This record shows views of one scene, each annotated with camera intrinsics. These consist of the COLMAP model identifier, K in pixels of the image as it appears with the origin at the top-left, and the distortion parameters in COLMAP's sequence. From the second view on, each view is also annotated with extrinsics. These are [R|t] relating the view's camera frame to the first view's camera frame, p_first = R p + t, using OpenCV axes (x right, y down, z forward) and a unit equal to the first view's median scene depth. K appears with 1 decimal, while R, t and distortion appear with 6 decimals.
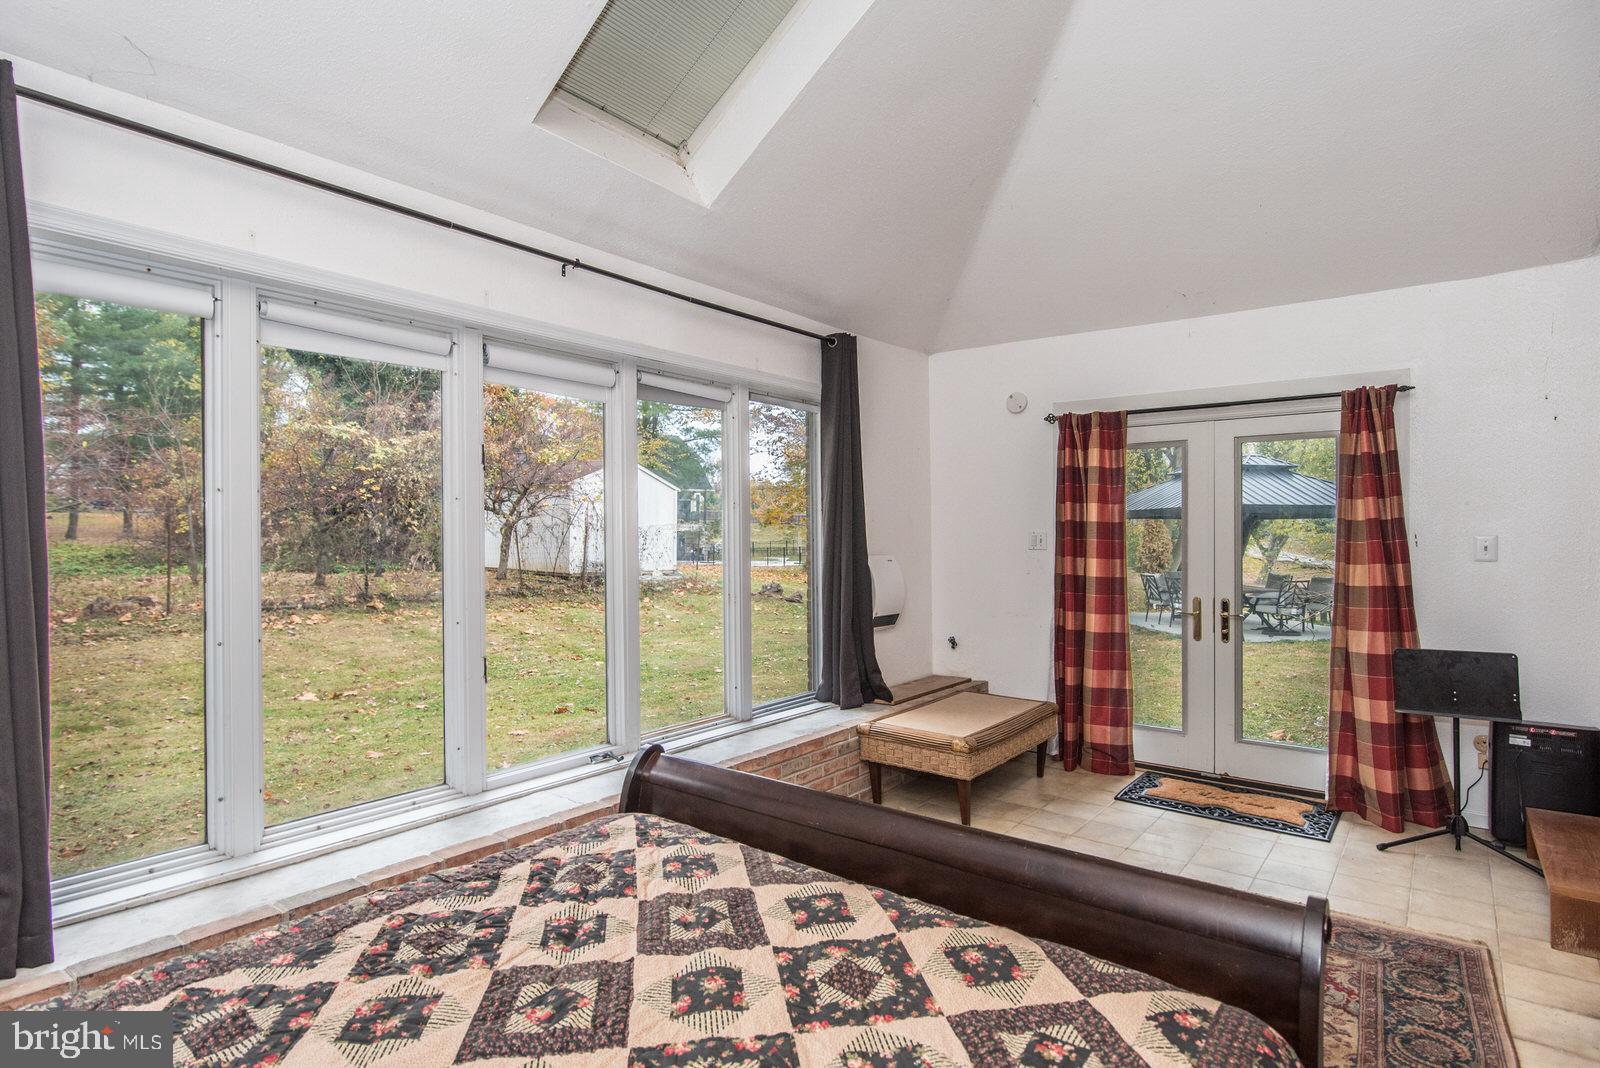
lens RADIAL K [[824.6, 0, 800.0], [0, 824.6, 534.0], [0, 0, 1]] dist [-0.008071, -0.000772]
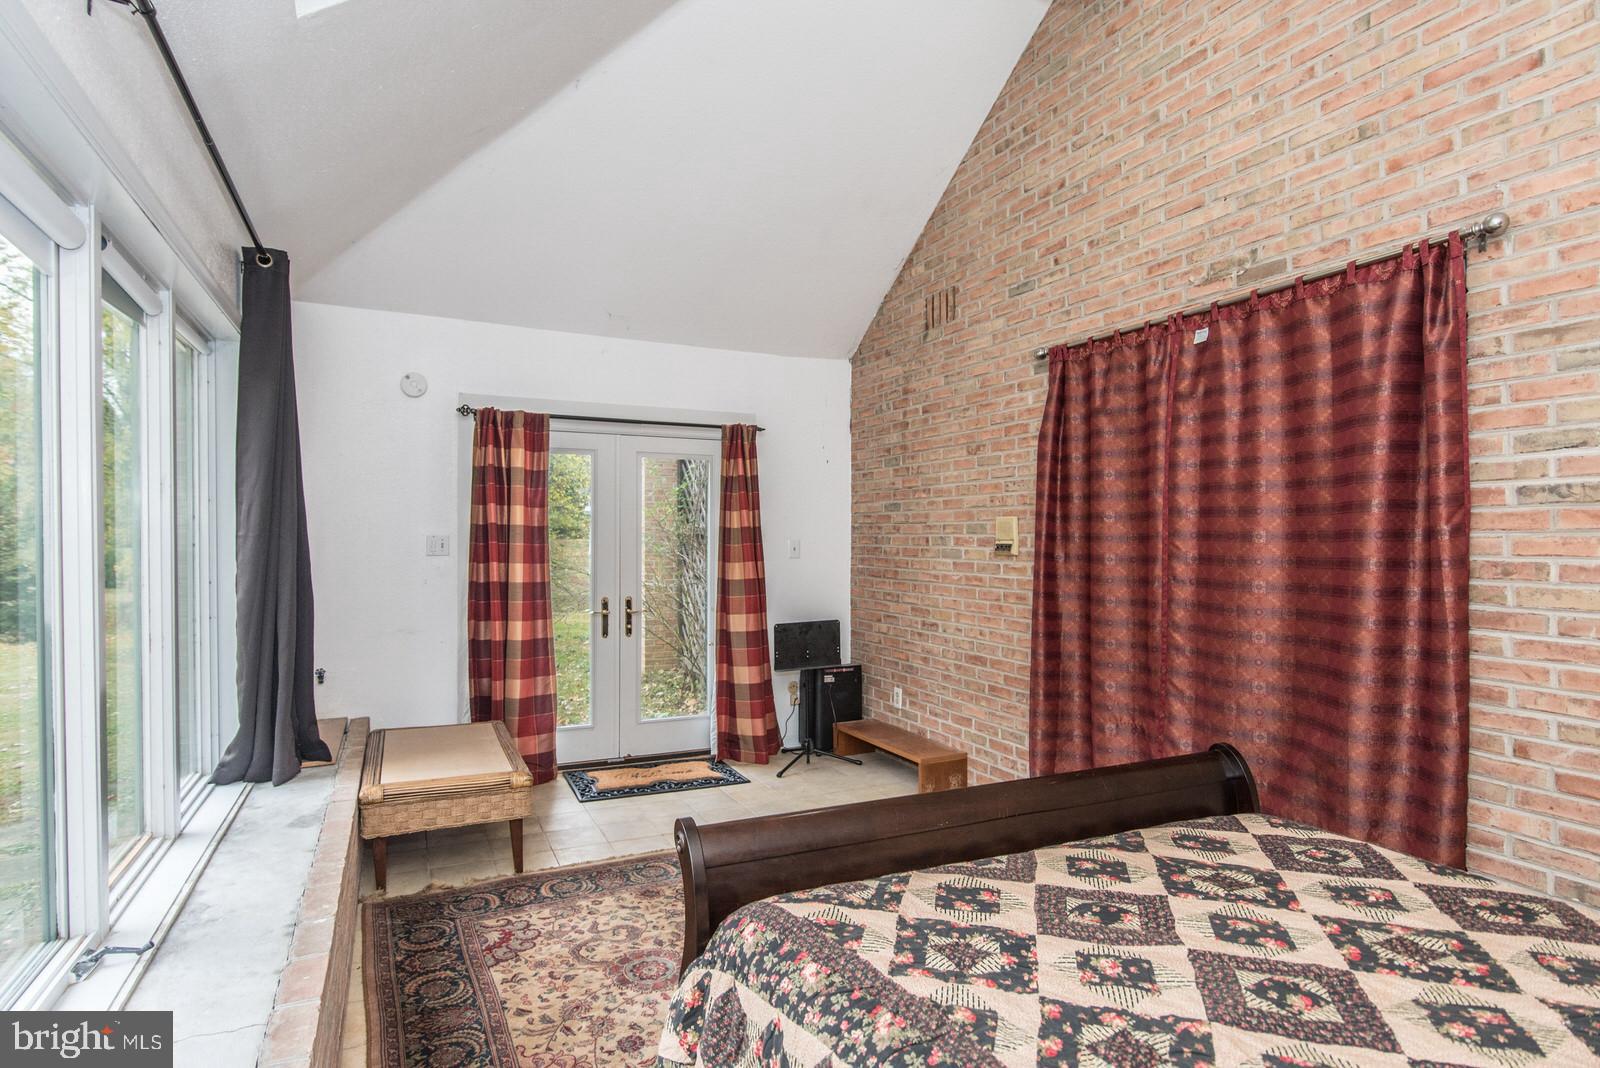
lens RADIAL K [[853.7, 0, 792.0], [0, 853.7, 538.9], [0, 0, 1]] dist [-0.002020, 0.000135]
pose [[0.454356, 0.002698, 0.890816, -0.461871], [-0.002082, 0.999996, -0.001967, 0.002931], [-0.890818, -0.000961, 0.454360, 0.321885]]
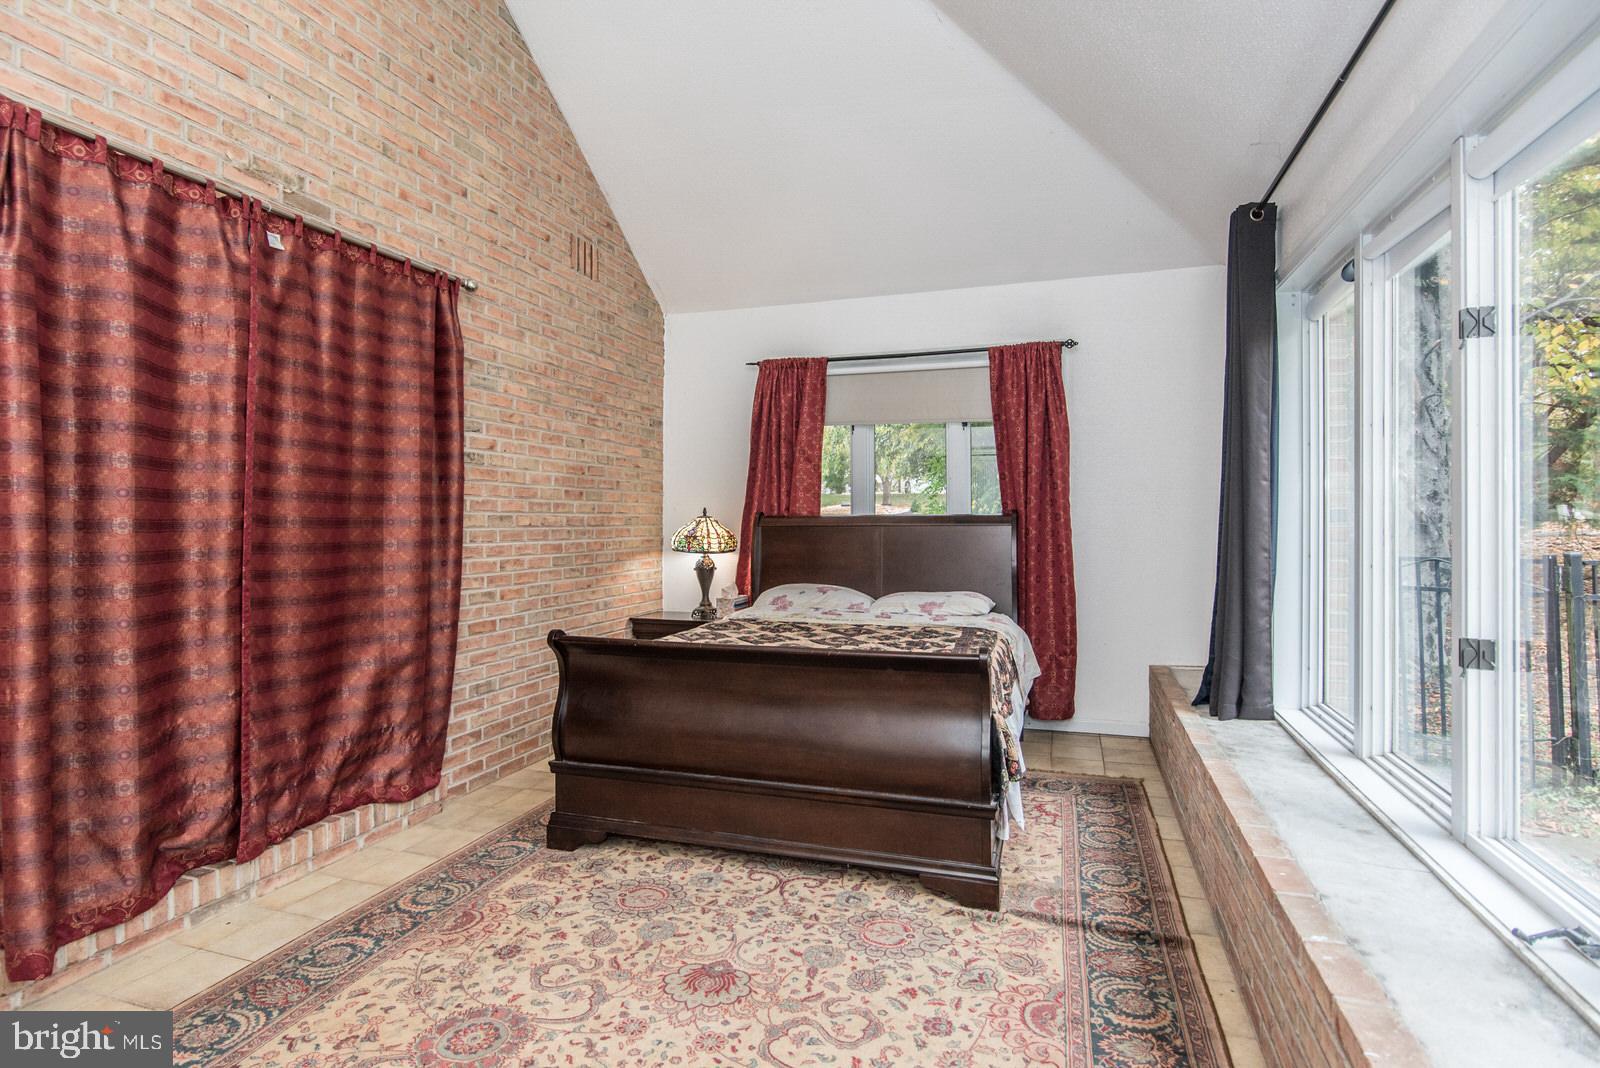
lens RADIAL K [[824.6, 0, 800.0], [0, 824.6, 534.0], [0, 0, 1]] dist [-0.008071, -0.000772]
pose [[-0.939232, 0.010298, -0.343127, 0.257722], [0.006091, 0.999893, 0.013337, 0.043561], [0.343228, 0.010436, -0.939194, 1.122366]]
